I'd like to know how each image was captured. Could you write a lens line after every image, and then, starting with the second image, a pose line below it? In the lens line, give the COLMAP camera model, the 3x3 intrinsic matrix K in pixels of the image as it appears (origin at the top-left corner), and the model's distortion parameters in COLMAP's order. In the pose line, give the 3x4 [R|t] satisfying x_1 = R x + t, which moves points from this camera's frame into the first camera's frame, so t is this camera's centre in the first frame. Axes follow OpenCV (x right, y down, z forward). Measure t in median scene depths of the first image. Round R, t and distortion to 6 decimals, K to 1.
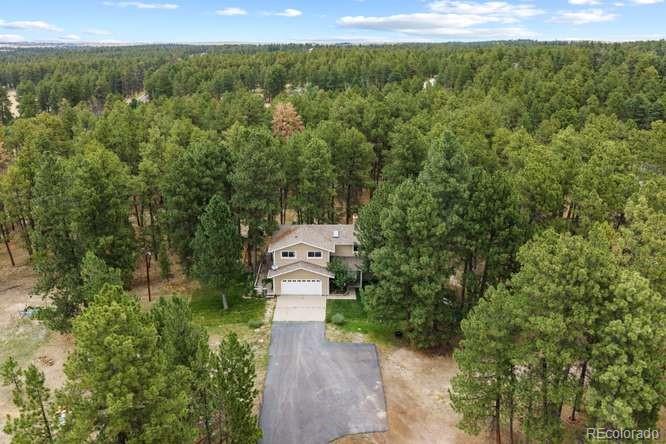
lens RADIAL K [[529.4, 0, 333.0], [0, 529.4, 222.0], [0, 0, 1]] dist [0.006048, 0.003648]
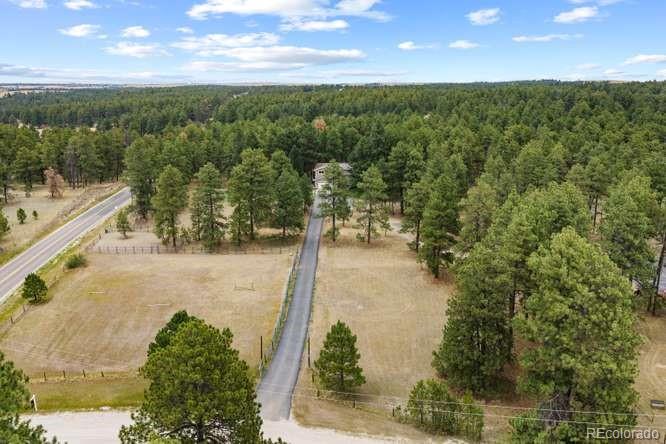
lens RADIAL K [[686.8, 0, 333.0], [0, 686.8, 222.0], [0, 0, 1]] dist [0.022551, 0.017966]
pose [[0.998180, 0.007486, -0.059834, 0.184929], [-0.014751, 0.992431, -0.121917, 0.772939], [0.058468, 0.122578, 0.990735, -2.430056]]
